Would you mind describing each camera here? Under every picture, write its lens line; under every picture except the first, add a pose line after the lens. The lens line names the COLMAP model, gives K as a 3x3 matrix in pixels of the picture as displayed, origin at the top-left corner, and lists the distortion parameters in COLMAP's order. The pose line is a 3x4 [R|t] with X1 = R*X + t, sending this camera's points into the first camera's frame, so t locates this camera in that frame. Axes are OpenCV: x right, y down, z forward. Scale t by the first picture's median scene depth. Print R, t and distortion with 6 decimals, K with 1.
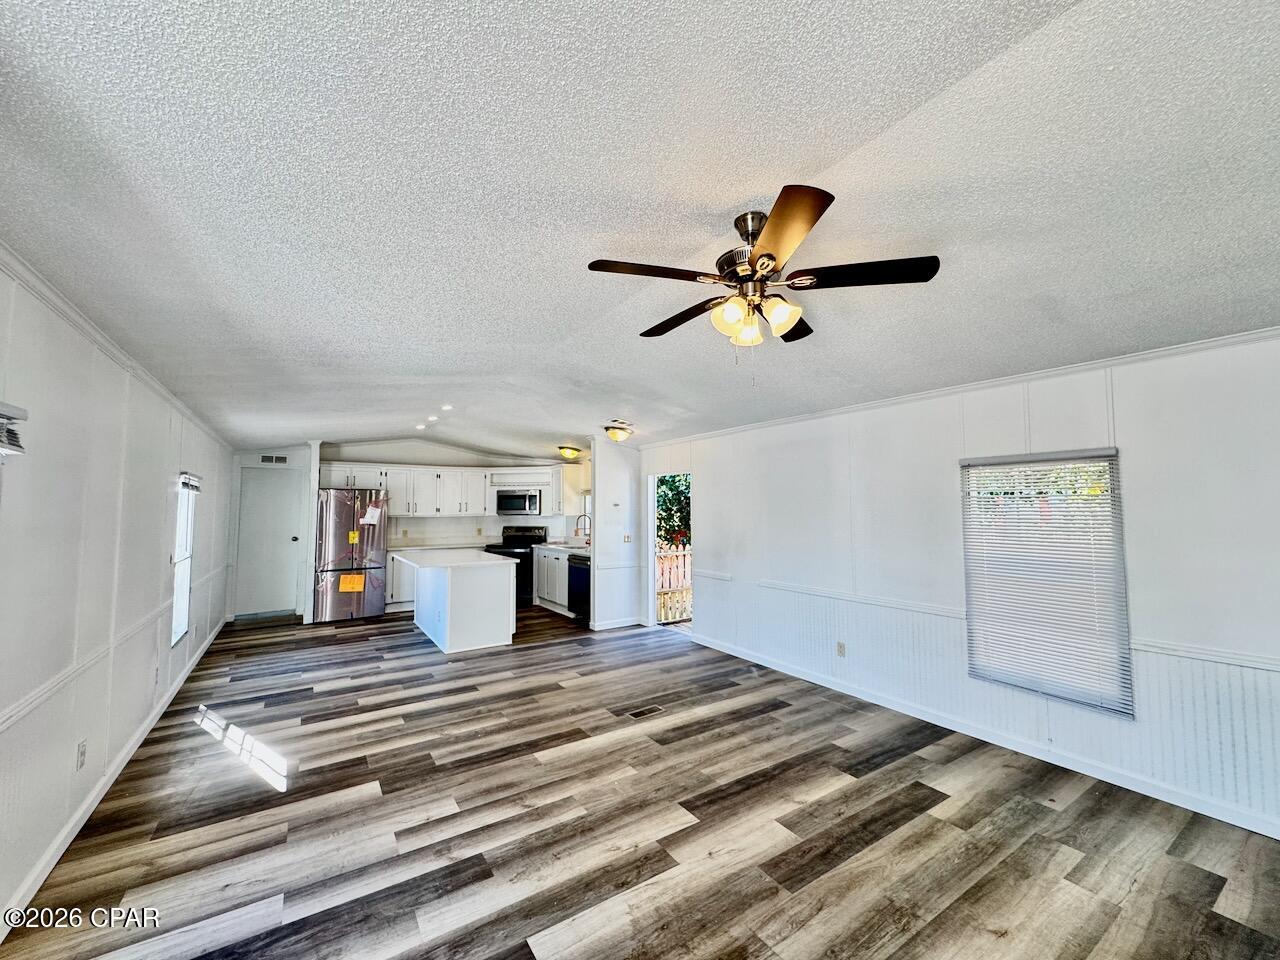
lens RADIAL K [[514.7, 0, 646.7], [0, 514.7, 480.8], [0, 0, 1]] dist [0.002450, 0.000120]
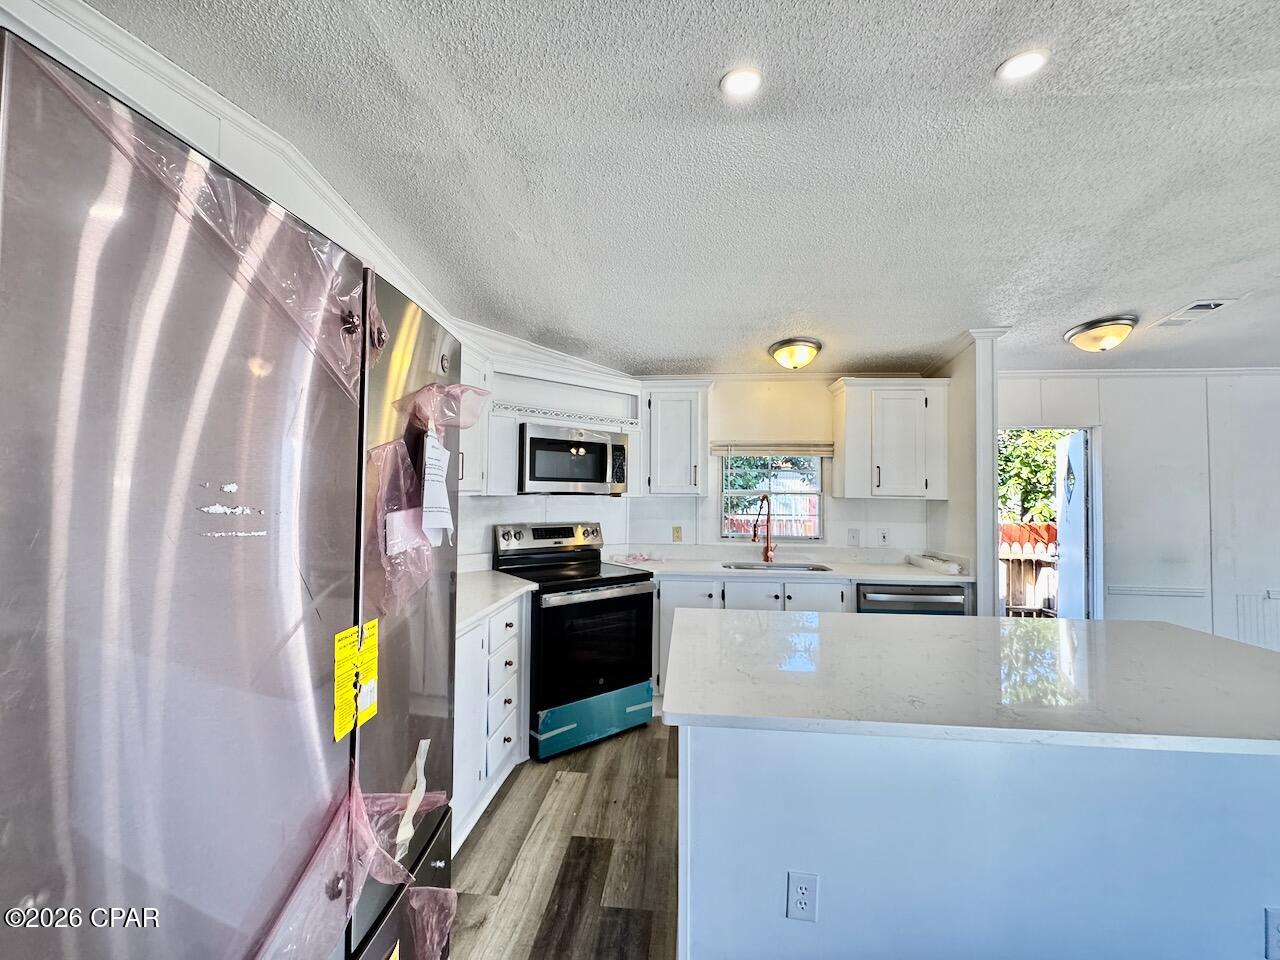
lens RADIAL K [[514.7, 0, 641.4], [0, 514.7, 480.6], [0, 0, 1]] dist [0.002450, 0.000120]
pose [[0.634079, 0.025573, 0.772845, -0.522440], [-0.054892, 0.998420, 0.011999, 0.049030], [-0.771317, -0.050032, 0.634481, 0.728301]]
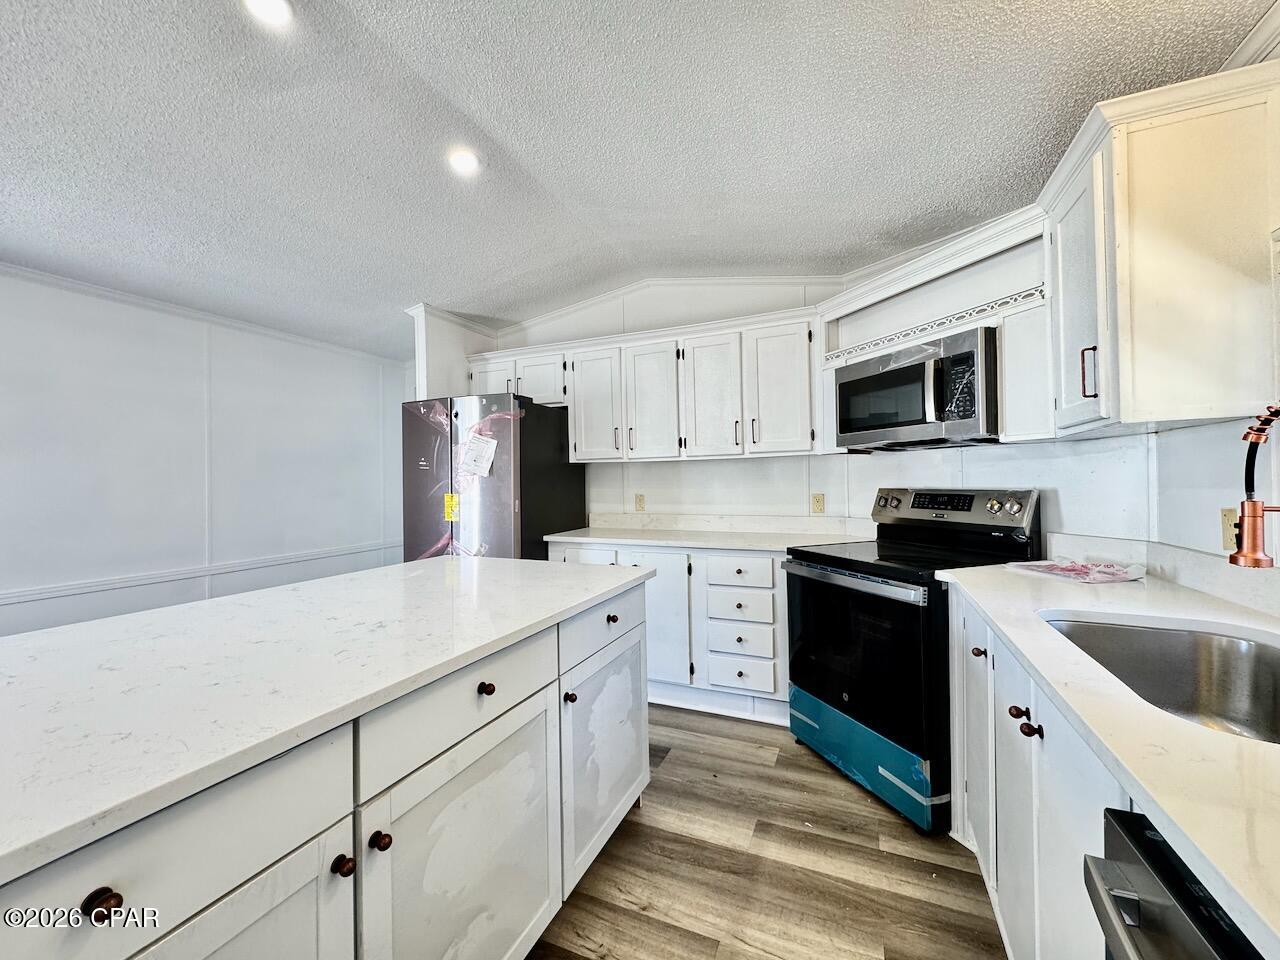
lens RADIAL K [[514.7, 0, 639.6], [0, 514.7, 476.1], [0, 0, 1]] dist [0.002450, 0.000120]
pose [[0.543049, -0.007470, -0.839668, -0.101148], [0.061338, 0.997642, 0.030794, 0.065688], [0.837458, -0.068226, 0.542226, 0.744898]]
